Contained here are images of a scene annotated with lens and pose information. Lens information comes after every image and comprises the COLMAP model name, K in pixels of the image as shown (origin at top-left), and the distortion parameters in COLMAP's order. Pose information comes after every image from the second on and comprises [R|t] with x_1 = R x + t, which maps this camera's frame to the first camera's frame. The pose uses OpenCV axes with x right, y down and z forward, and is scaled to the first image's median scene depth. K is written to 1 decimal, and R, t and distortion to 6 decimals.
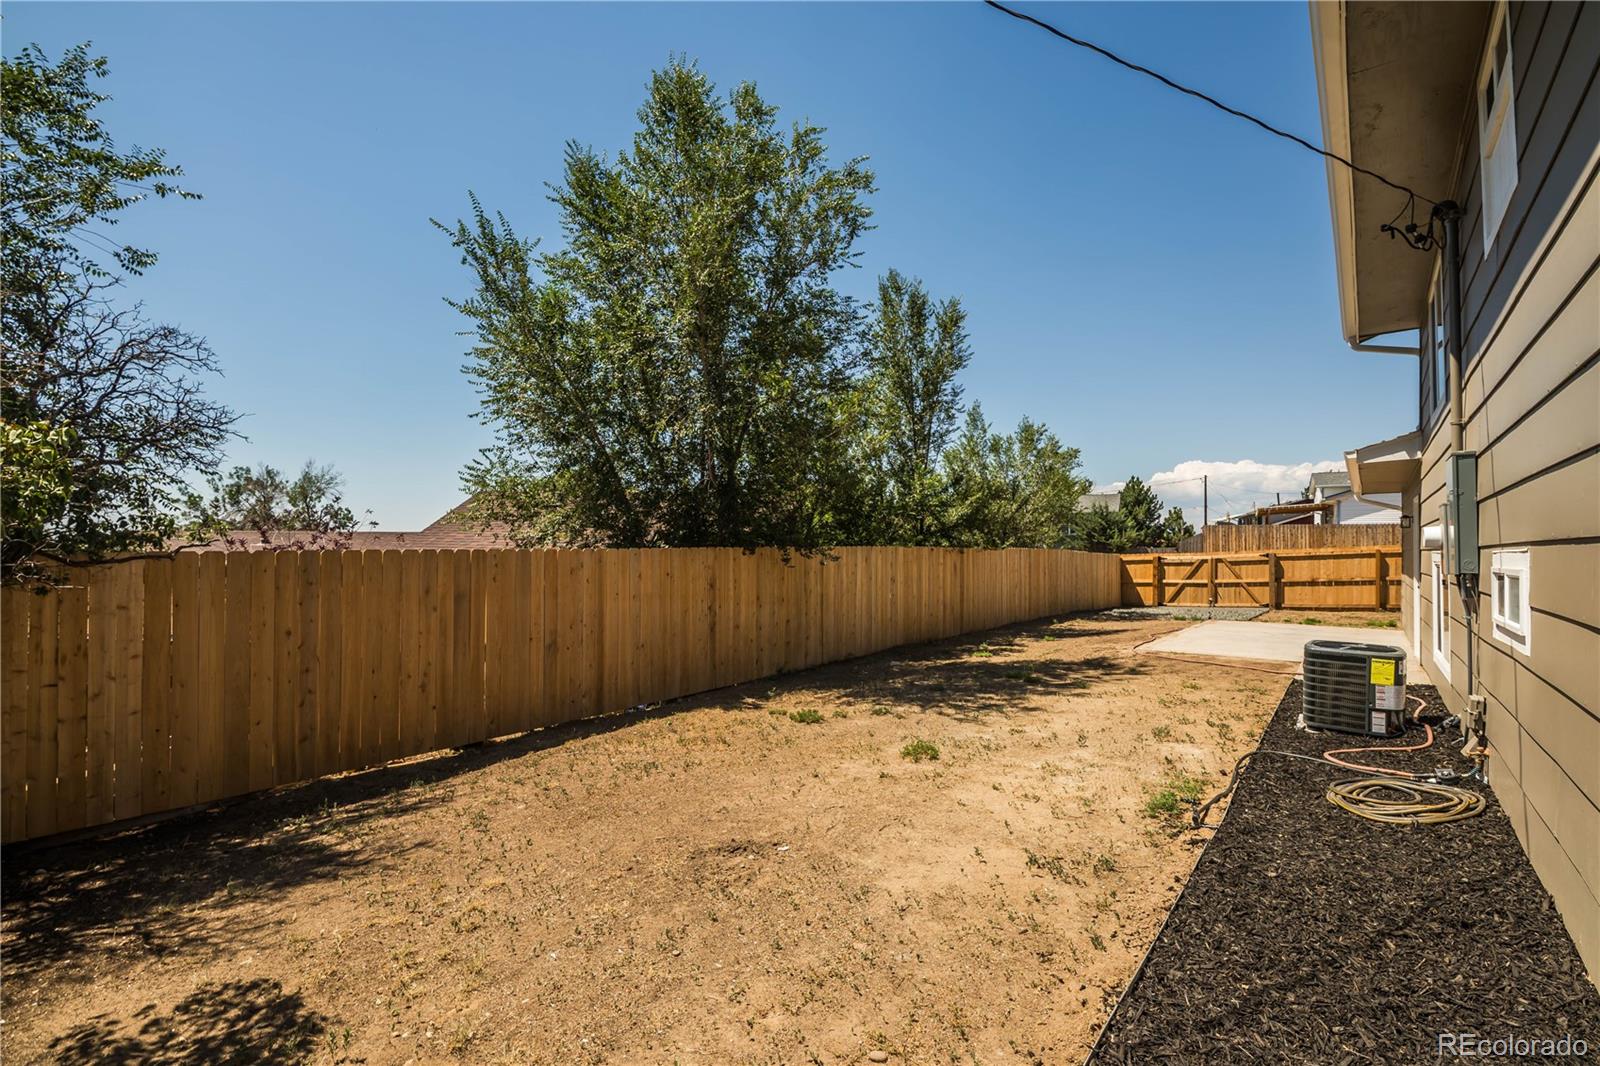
lens RADIAL K [[686.8, 0, 788.4], [0, 686.8, 539.6], [0, 0, 1]] dist [-0.005053, -0.008418]
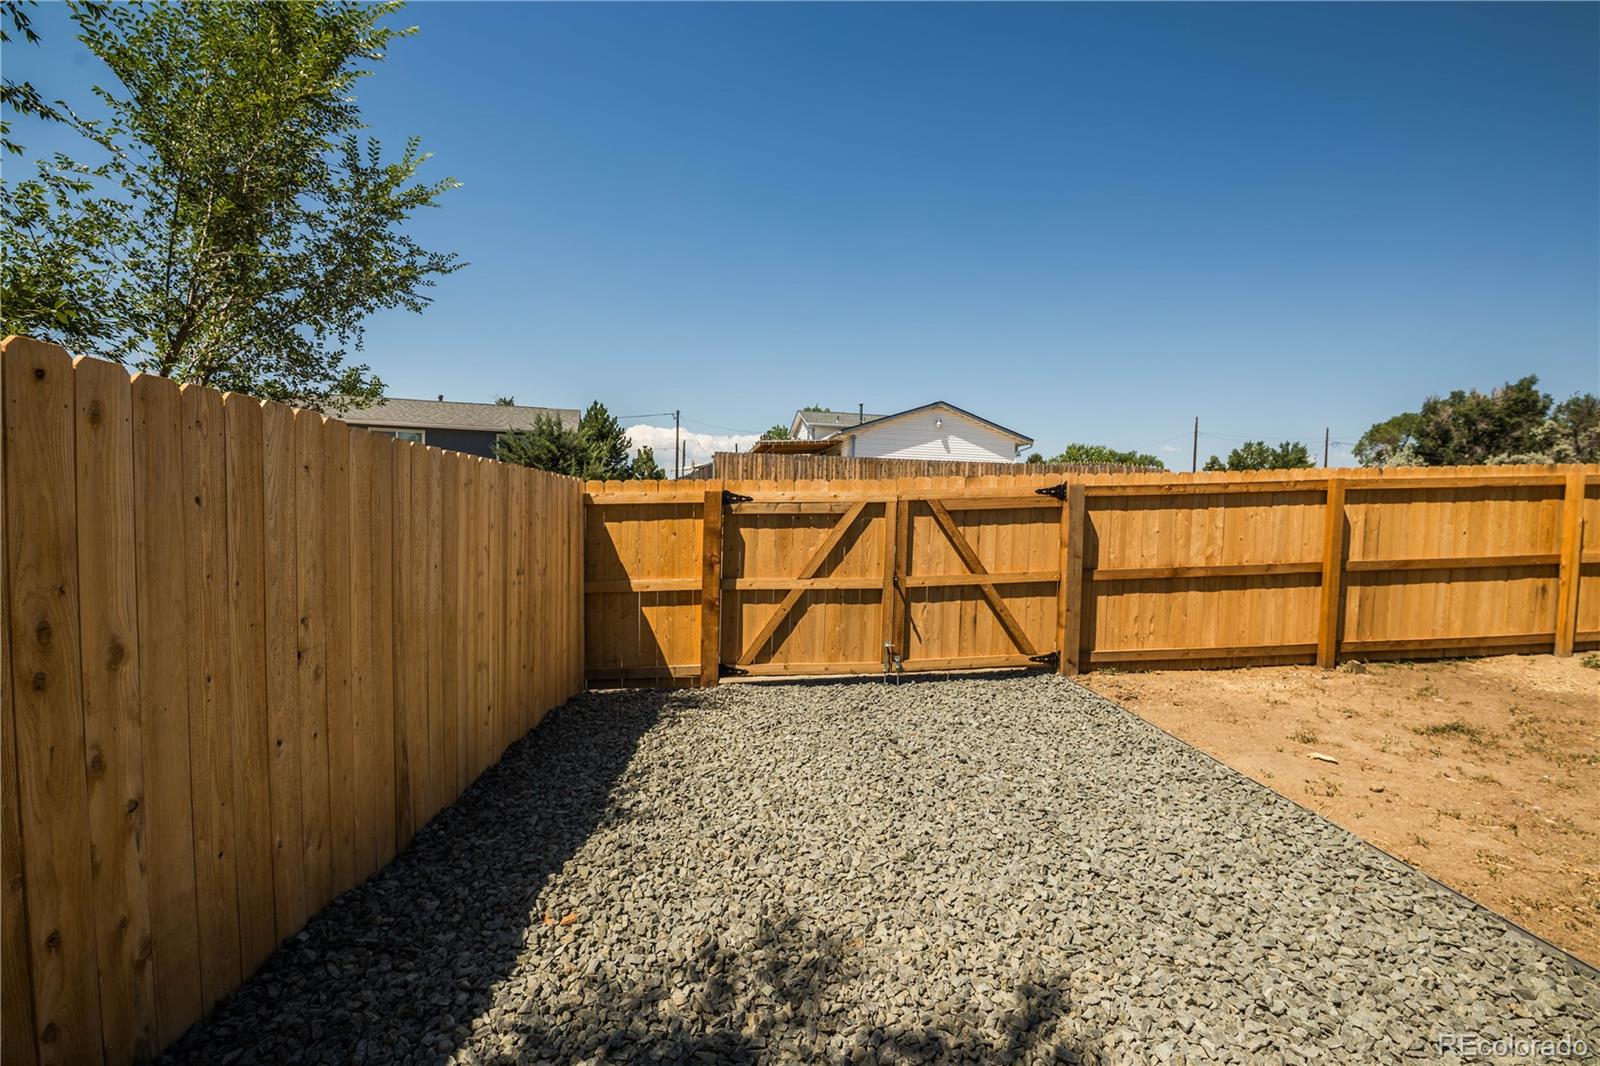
lens RADIAL K [[686.8, 0, 815.3], [0, 686.8, 540.6], [0, 0, 1]] dist [-0.005053, -0.008418]
pose [[0.708235, -0.020034, 0.705692, 0.401127], [-0.029849, 0.997854, 0.058285, 0.029243], [-0.705345, -0.062343, 0.706117, 0.833830]]
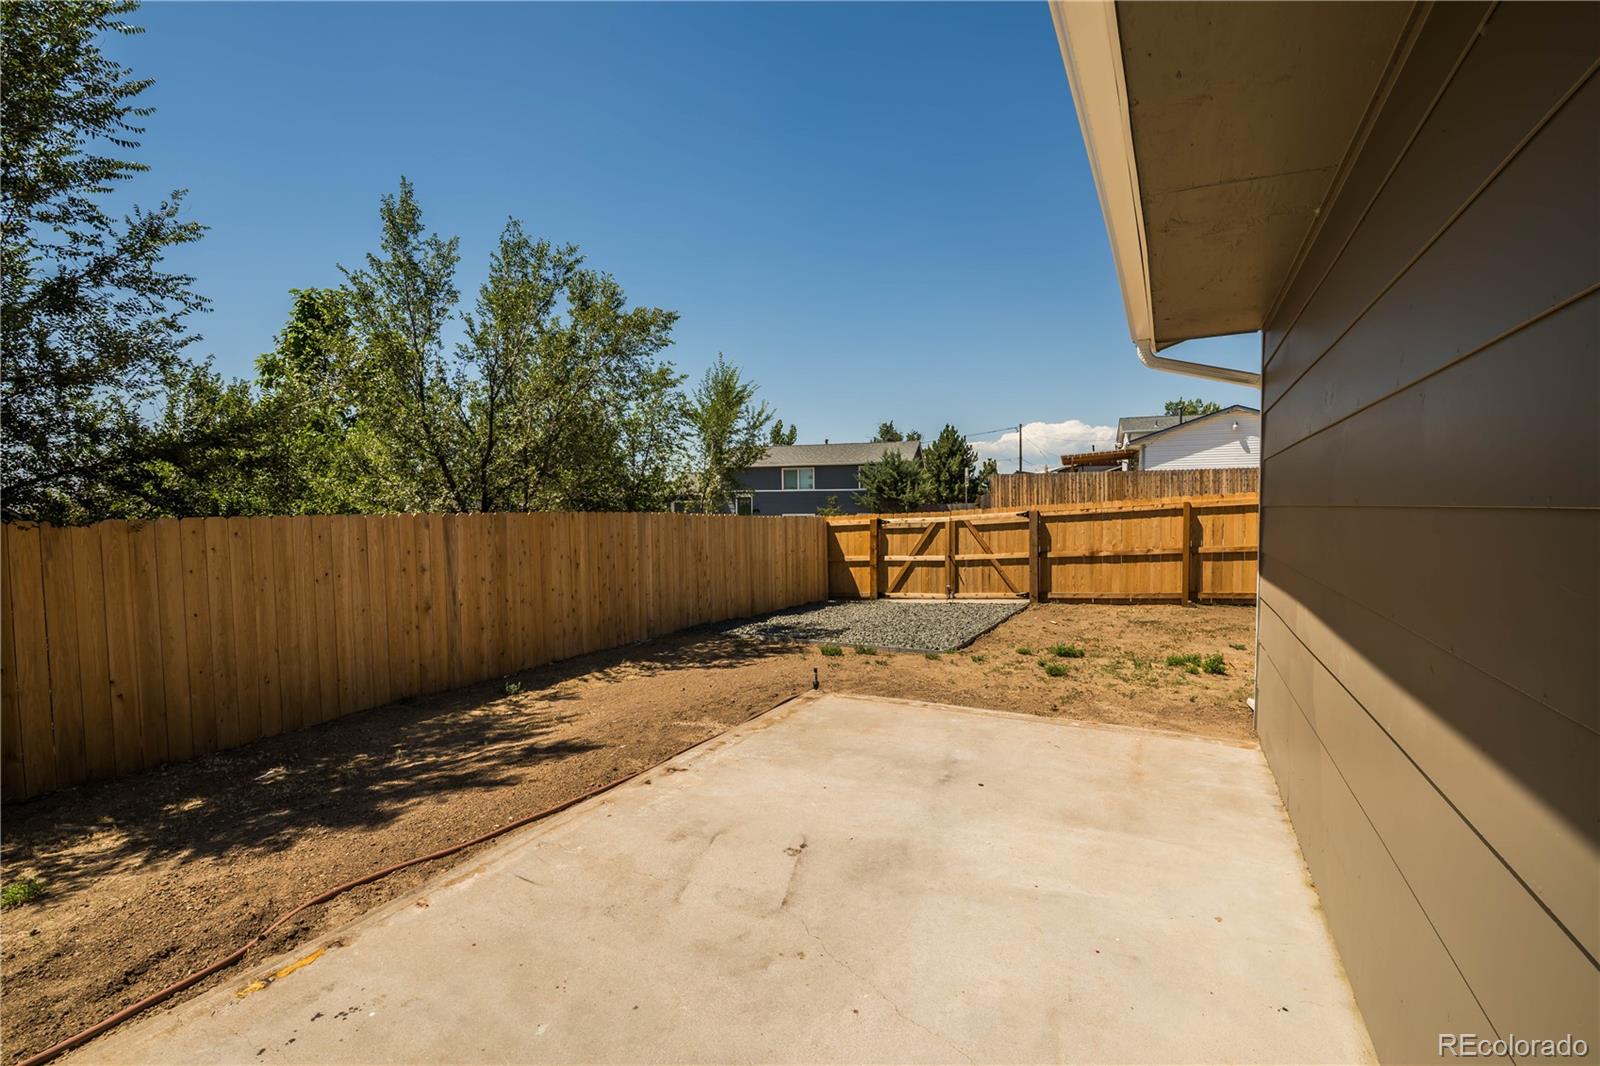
lens RADIAL K [[686.8, 0, 803.4], [0, 686.8, 537.1], [0, 0, 1]] dist [-0.005053, -0.008418]
pose [[0.977902, -0.026931, 0.207323, 0.363189], [0.015493, 0.998277, 0.056598, 0.005226], [-0.208490, -0.052135, 0.976634, 0.425202]]
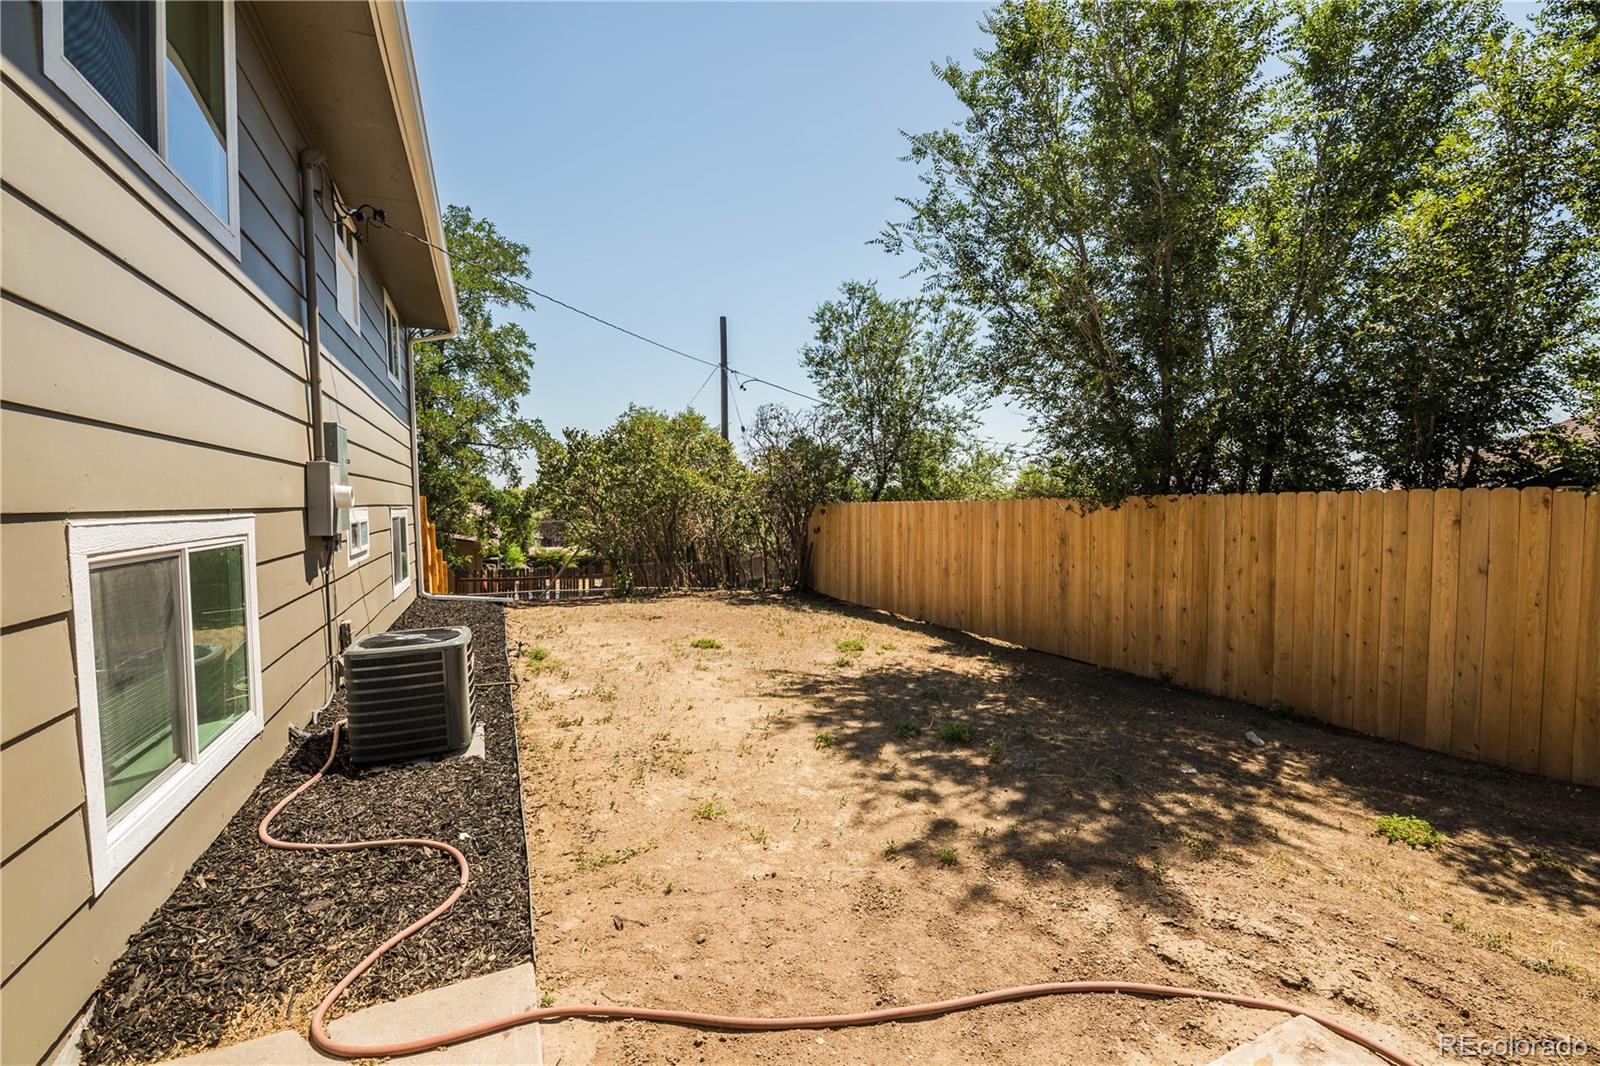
lens RADIAL K [[686.8, 0, 797.5], [0, 686.8, 533.1], [0, 0, 1]] dist [-0.005053, -0.008418]
pose [[-0.439429, 0.043042, -0.897246, 0.348133], [0.020987, 0.999071, 0.037649, 0.006281], [0.898032, -0.002286, -0.439923, 0.443965]]
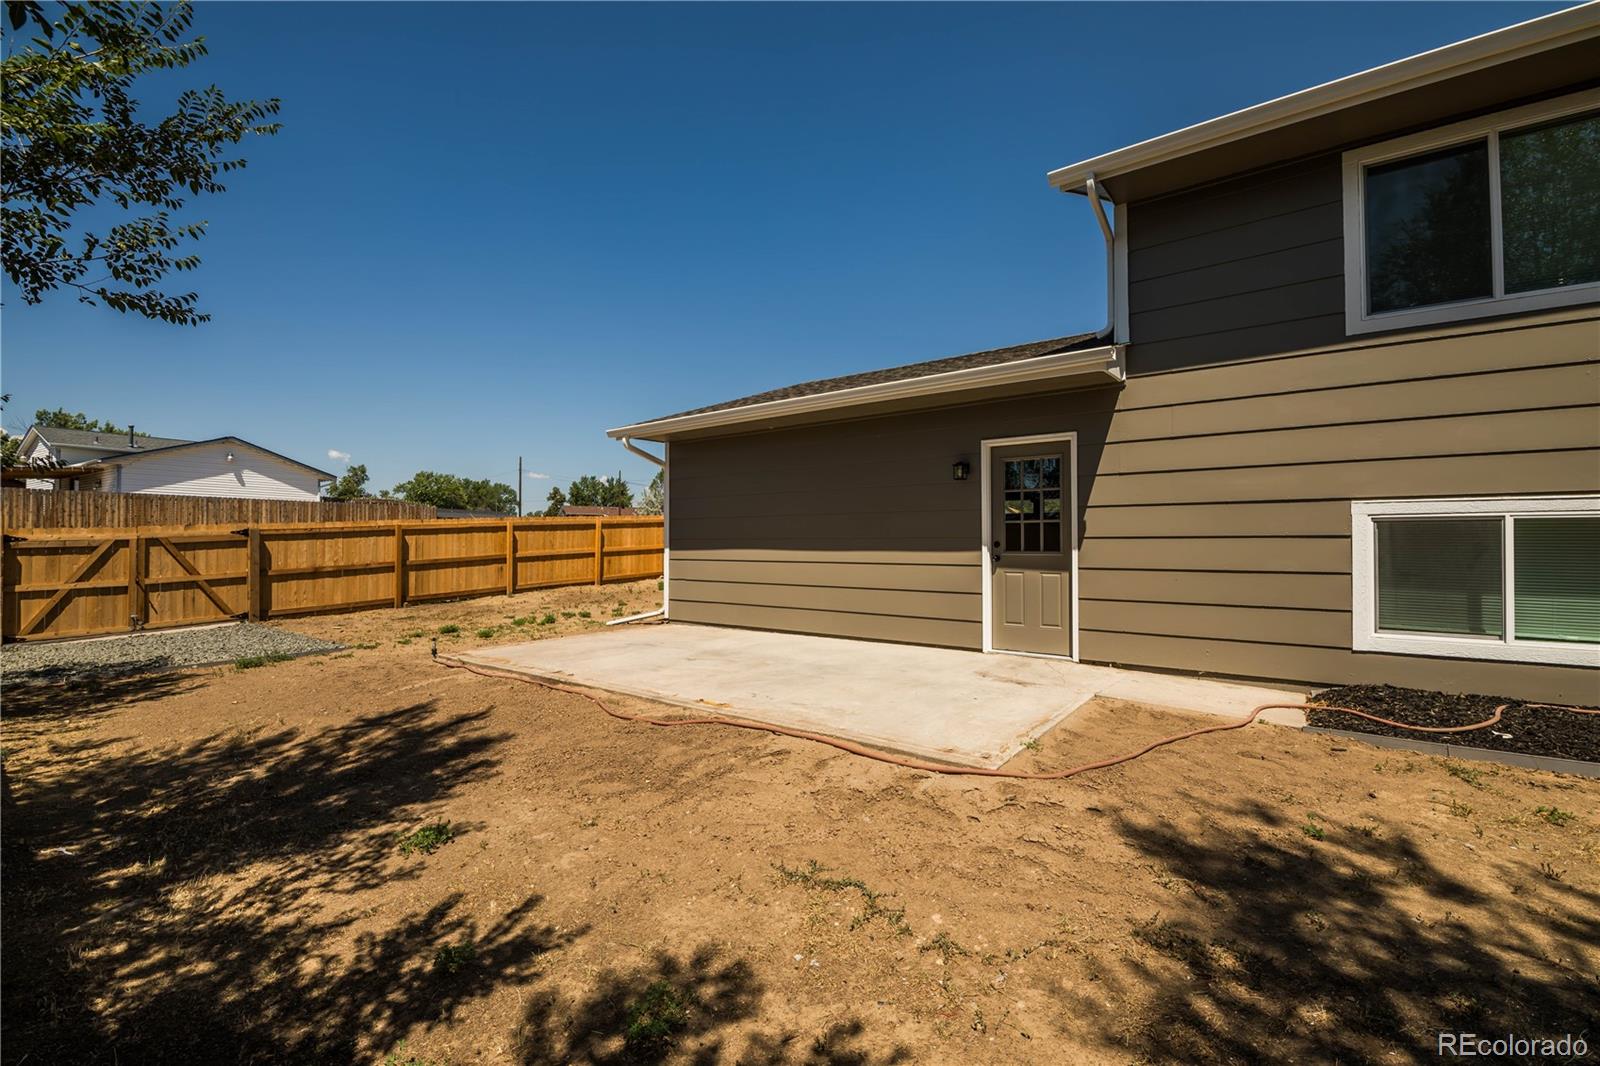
lens RADIAL K [[686.8, 0, 797.8], [0, 686.8, 534.0], [0, 0, 1]] dist [-0.005053, -0.008418]
pose [[-0.045327, 0.005749, 0.998956, 0.076913], [-0.013026, 0.999895, -0.006345, 0.021438], [-0.998887, -0.013300, -0.045247, 0.523506]]
